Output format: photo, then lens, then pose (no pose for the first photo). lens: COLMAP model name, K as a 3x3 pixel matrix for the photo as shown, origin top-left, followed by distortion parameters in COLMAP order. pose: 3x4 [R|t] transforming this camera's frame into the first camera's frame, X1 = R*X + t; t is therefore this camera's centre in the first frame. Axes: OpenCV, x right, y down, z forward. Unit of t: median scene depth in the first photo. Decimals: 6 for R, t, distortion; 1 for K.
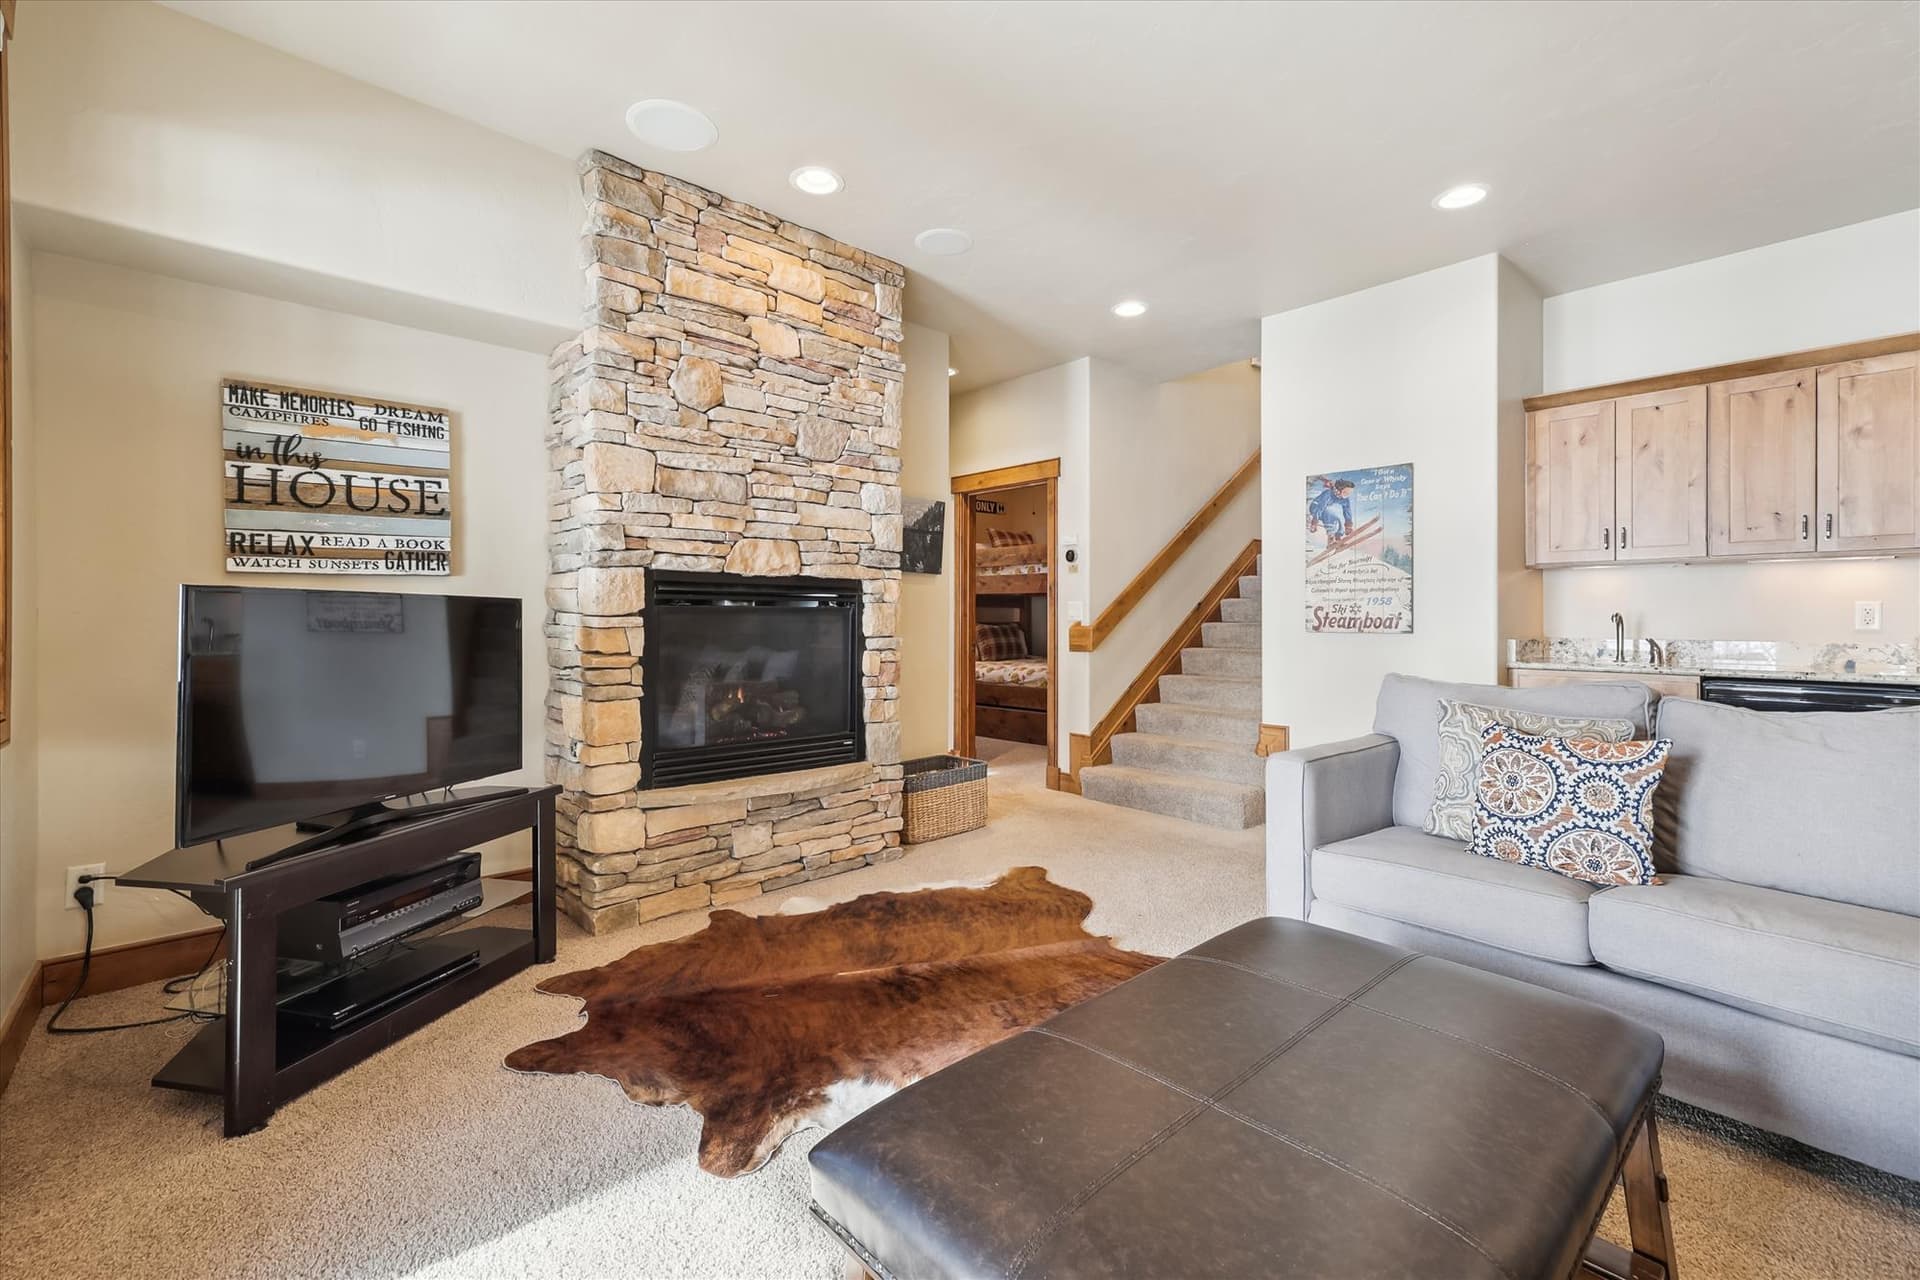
lens RADIAL K [[808.1, 0, 959.0], [0, 808.1, 618.6], [0, 0, 1]] dist [0.001050, 0.000214]
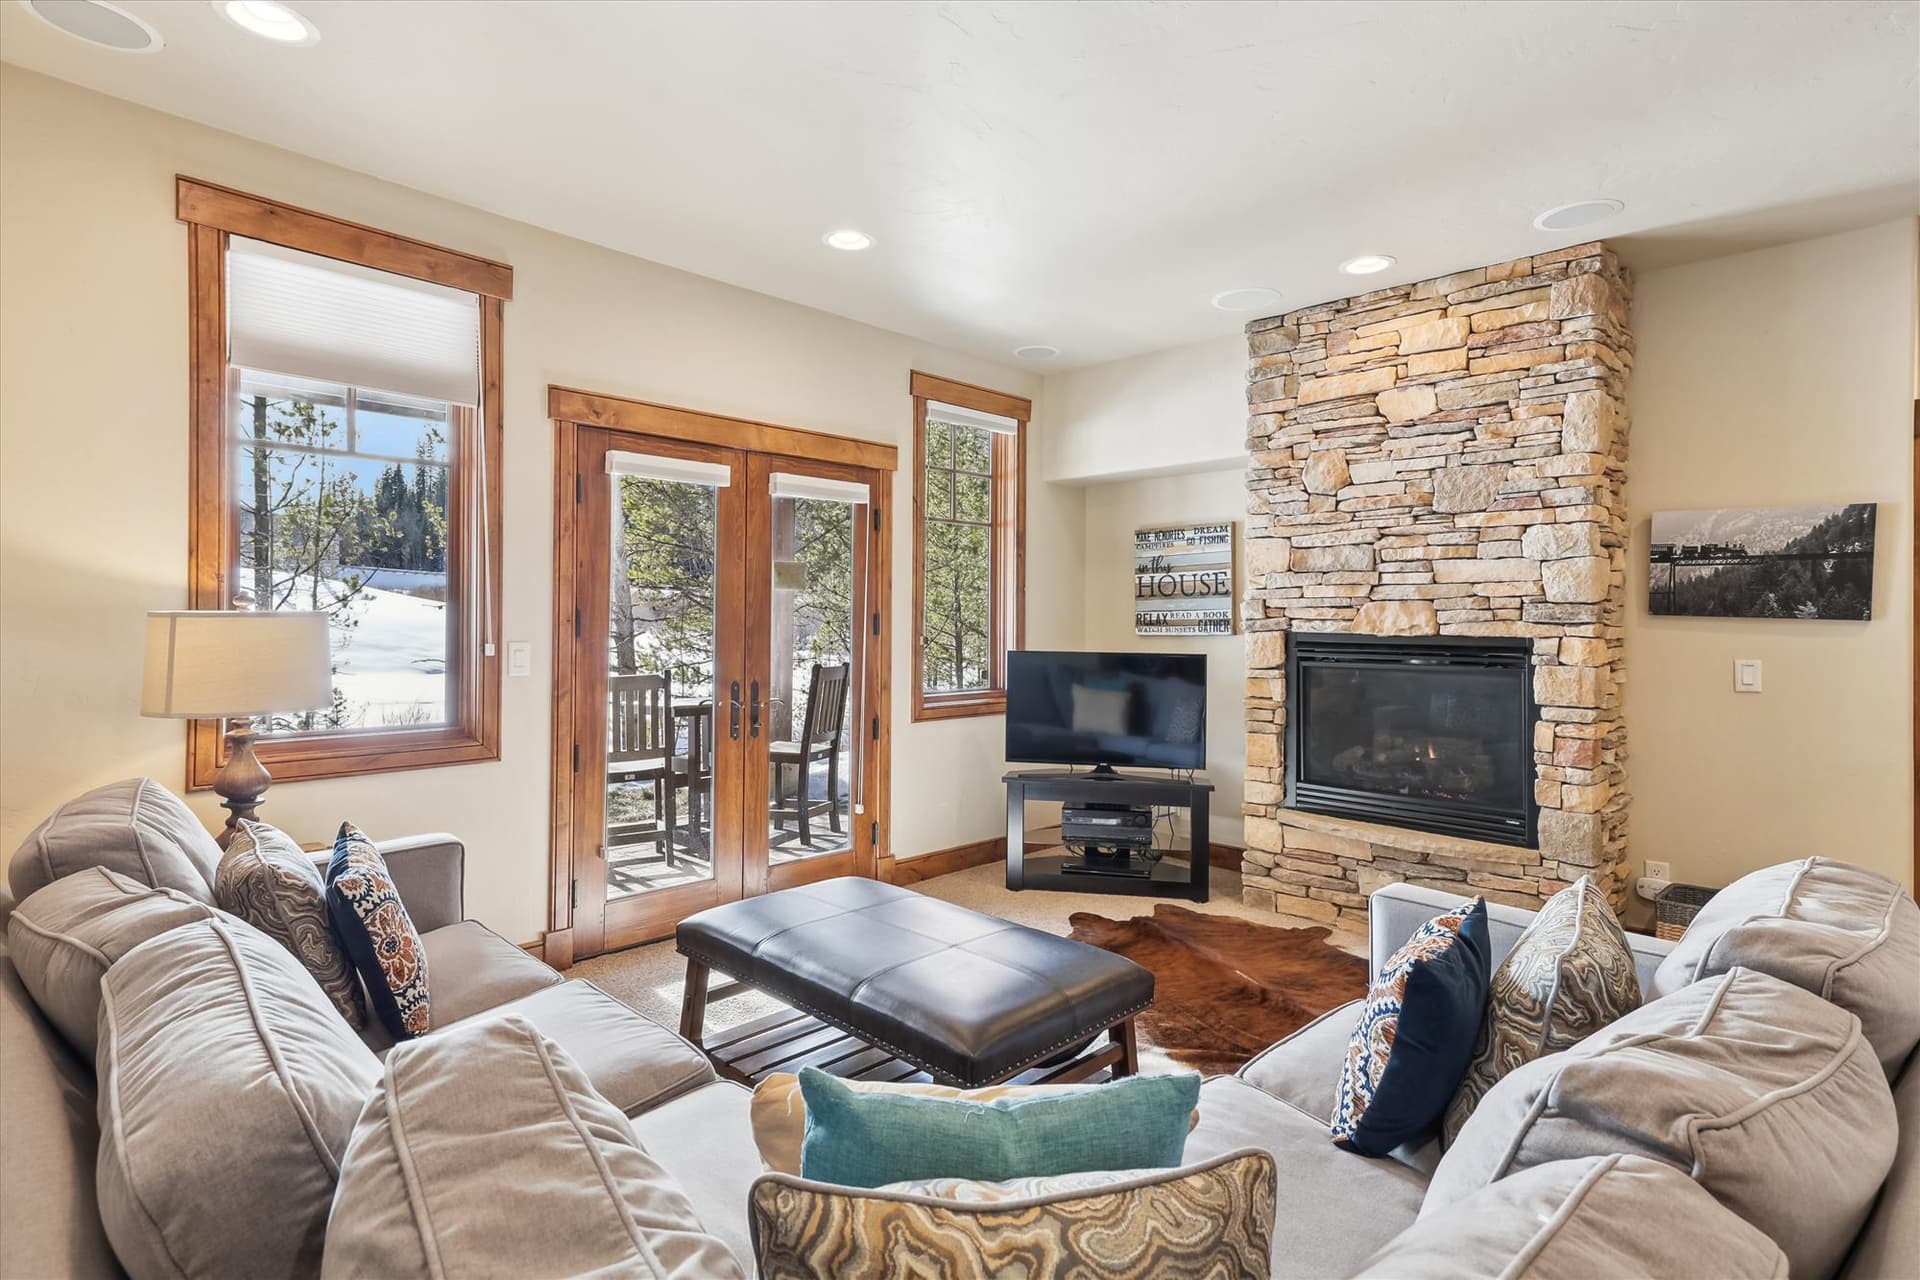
lens RADIAL K [[943.7, 0, 960.0], [0, 943.7, 640.0], [0, 0, 1]] dist [0.000431, 0.000035]
pose [[0.059328, 0.019632, -0.998045, 1.028322], [-0.011597, 0.999753, 0.018976, -0.070390], [0.998171, 0.010449, 0.059541, 0.404403]]
